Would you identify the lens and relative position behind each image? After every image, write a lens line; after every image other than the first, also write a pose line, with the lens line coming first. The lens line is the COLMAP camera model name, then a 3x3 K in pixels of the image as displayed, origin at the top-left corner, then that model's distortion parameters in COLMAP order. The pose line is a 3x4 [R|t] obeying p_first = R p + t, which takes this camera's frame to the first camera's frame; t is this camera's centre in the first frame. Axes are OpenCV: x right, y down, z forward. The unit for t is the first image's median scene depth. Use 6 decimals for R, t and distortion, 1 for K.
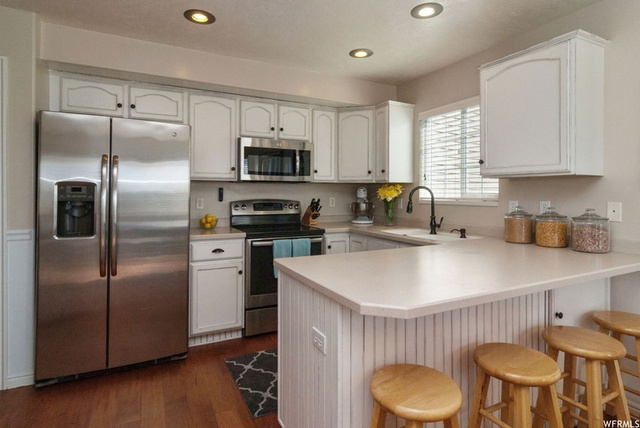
lens RADIAL K [[348.6, 0, 325.2], [0, 348.6, 194.1], [0, 0, 1]] dist [-0.000133, 0.001687]
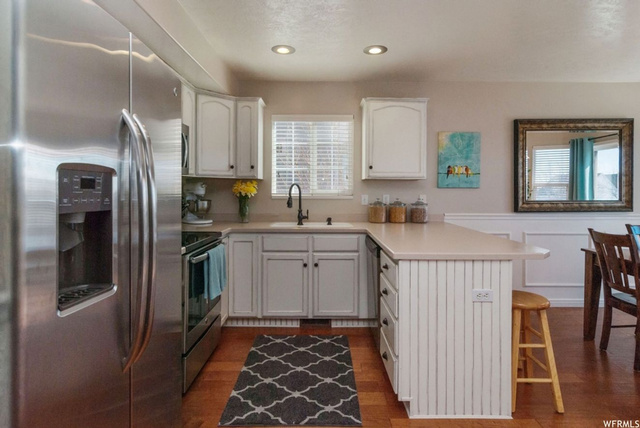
lens RADIAL K [[348.6, 0, 316.1], [0, 348.6, 195.7], [0, 0, 1]] dist [-0.000133, 0.001687]
pose [[0.469849, -0.017973, 0.882564, -0.739698], [-0.000092, 0.999792, 0.020409, -0.006089], [-0.882747, -0.009671, 0.469750, 0.450226]]
